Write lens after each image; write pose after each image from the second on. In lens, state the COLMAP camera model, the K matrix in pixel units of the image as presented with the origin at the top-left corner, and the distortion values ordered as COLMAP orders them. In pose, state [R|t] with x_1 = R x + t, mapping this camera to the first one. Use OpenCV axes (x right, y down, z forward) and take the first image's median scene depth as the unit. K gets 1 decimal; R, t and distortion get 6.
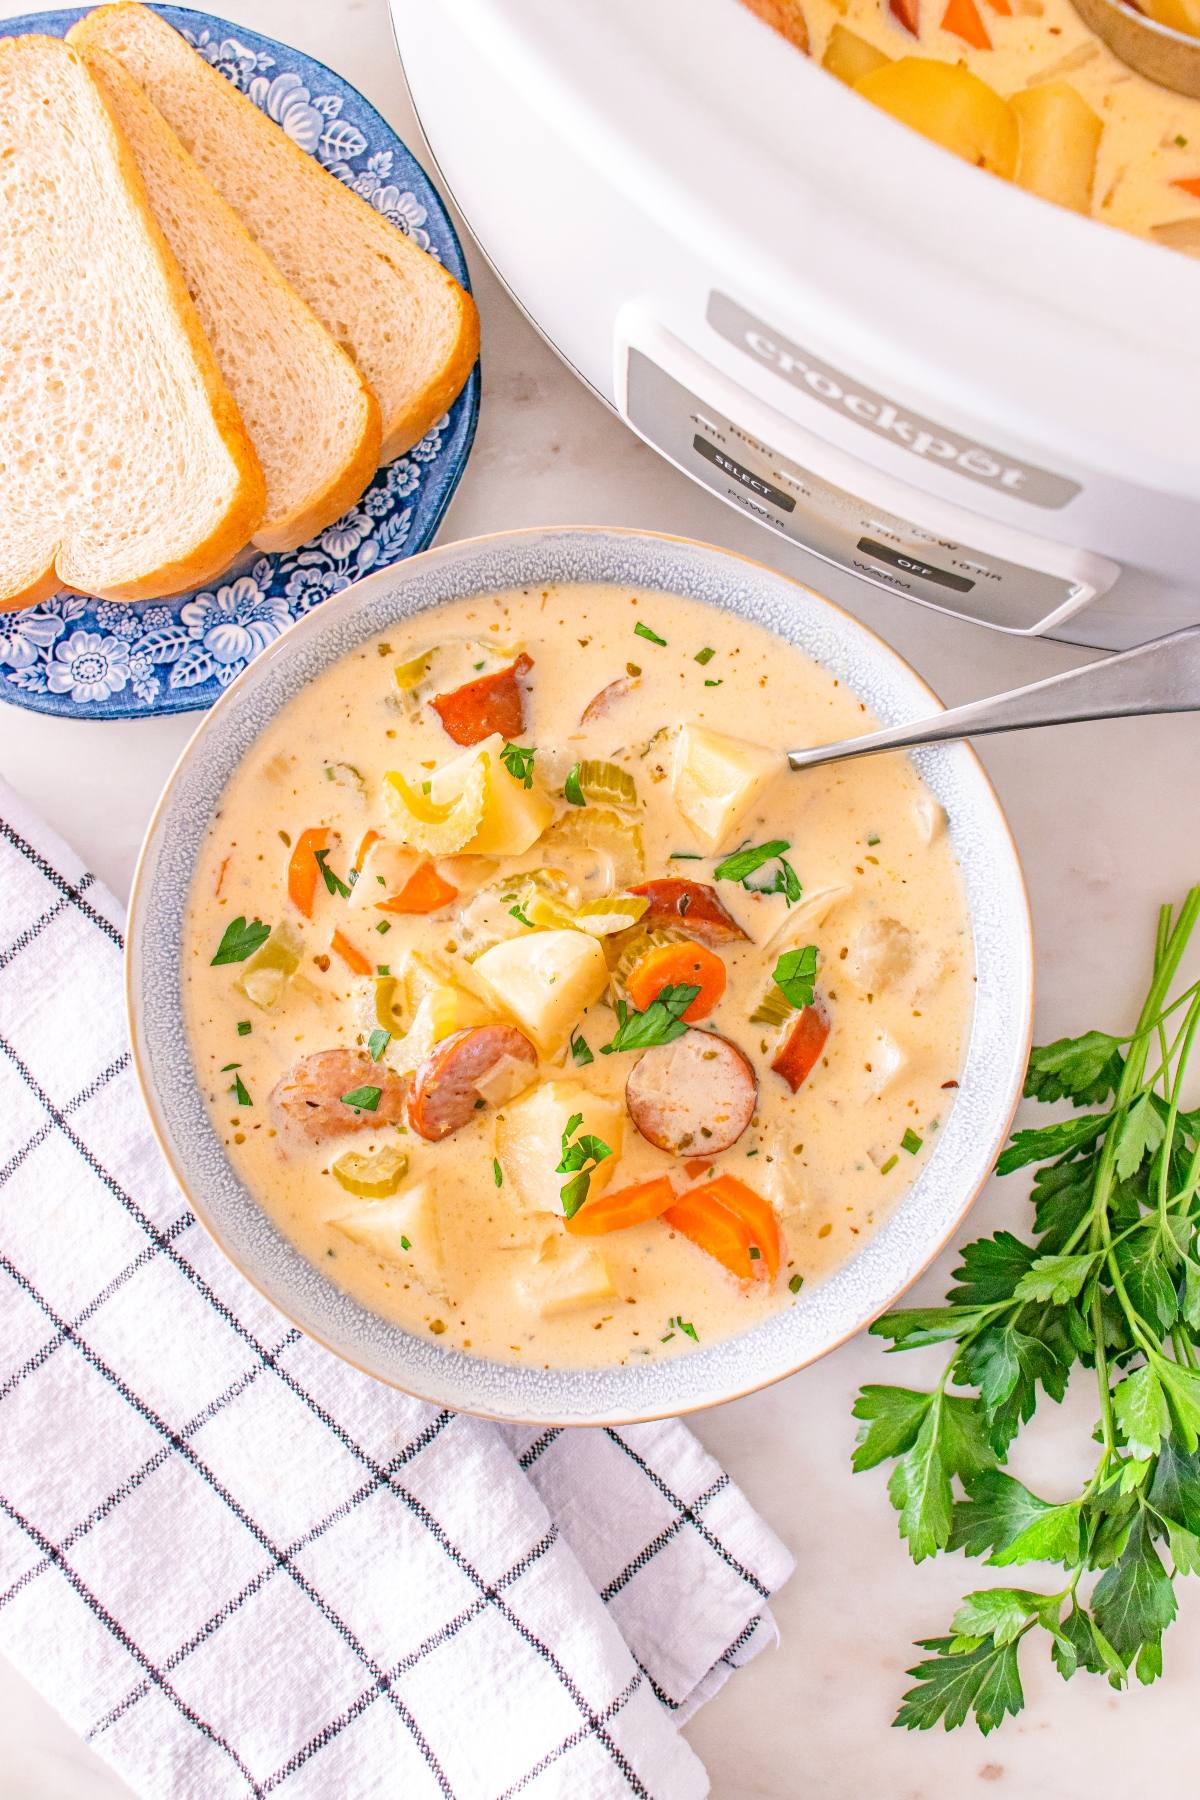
lens RADIAL K [[1822.3, 0, 601.3], [0, 1822.3, 924.0], [0, 0, 1]] dist [0.007661, -0.018352]
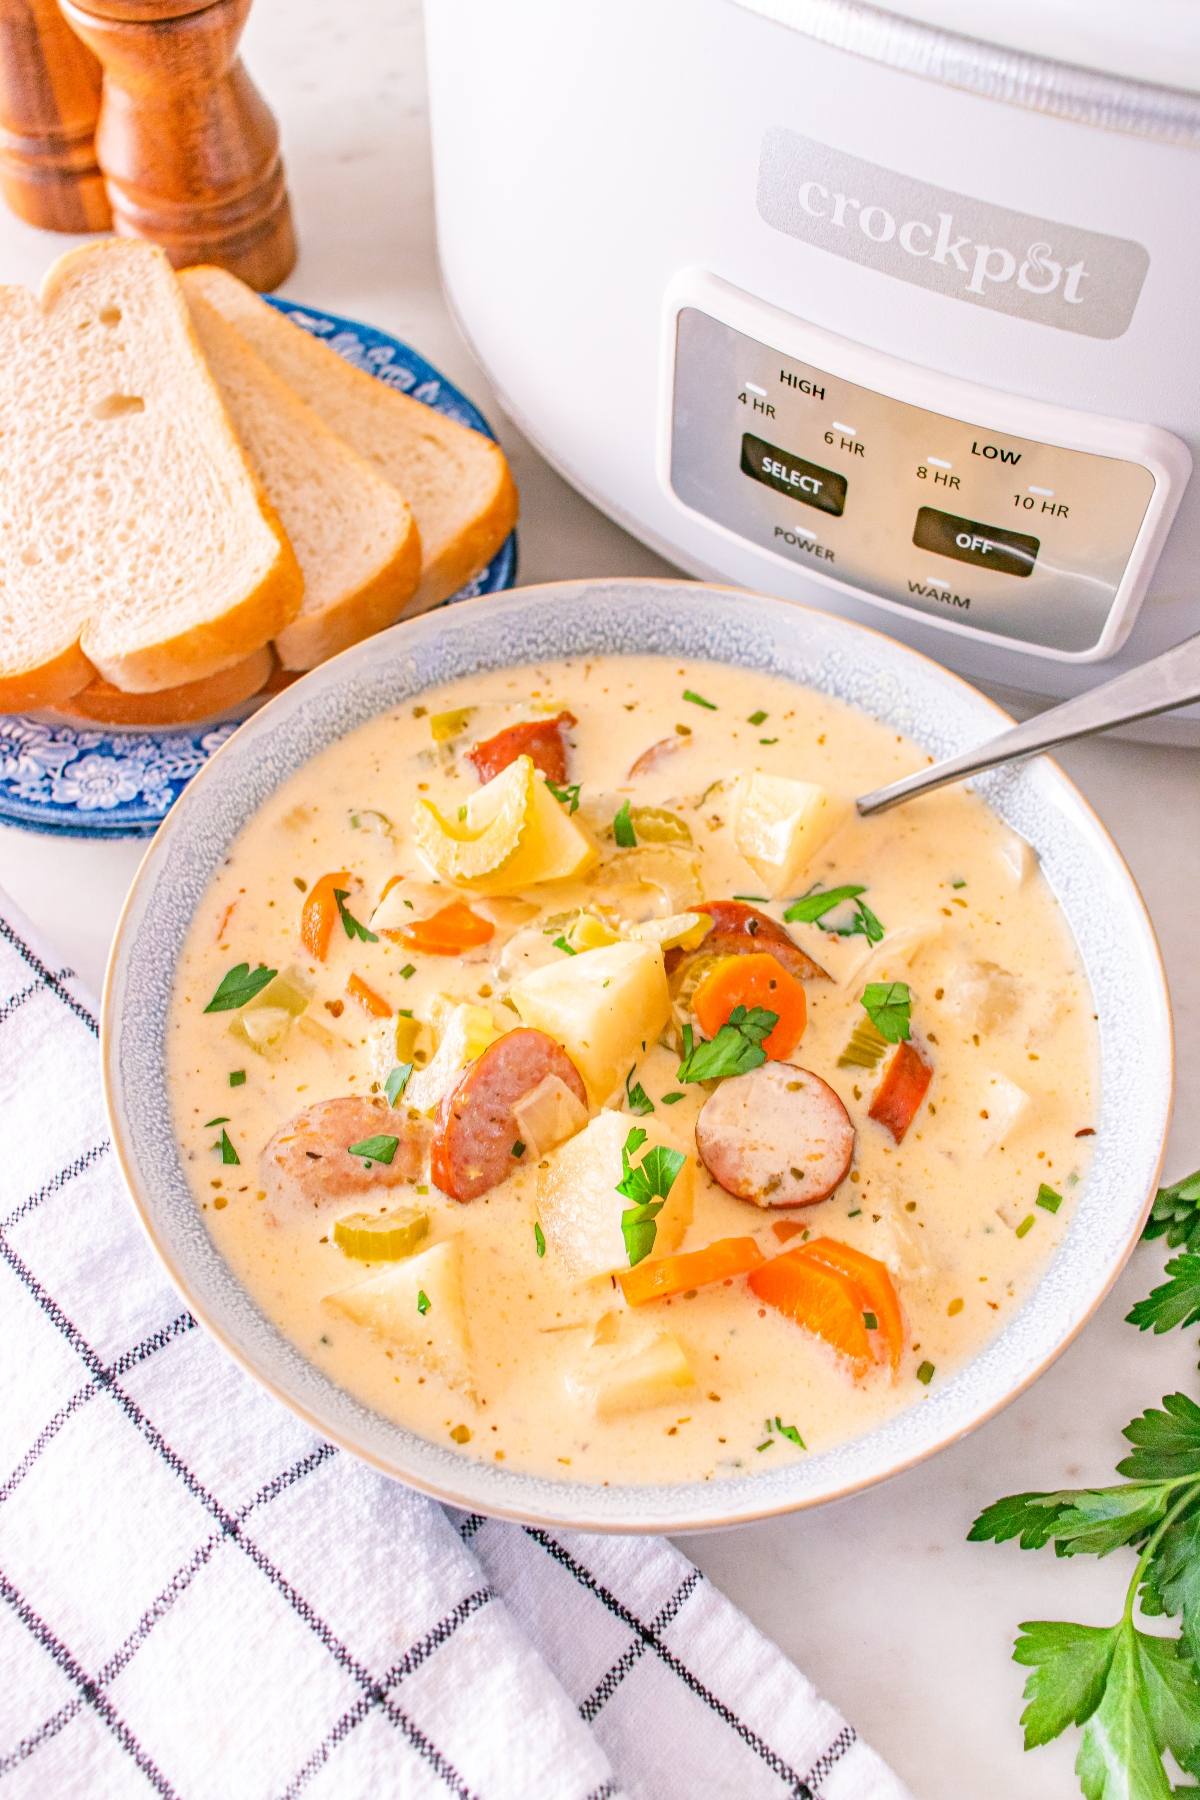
lens RADIAL K [[1822.3, 0, 601.3], [0, 1822.3, 924.0], [0, 0, 1]] dist [0.007661, -0.018352]
pose [[0.999797, -0.012475, 0.015833, -0.040749], [0.018742, 0.864490, -0.502301, 0.419432], [-0.007421, 0.502496, 0.864548, 0.237438]]
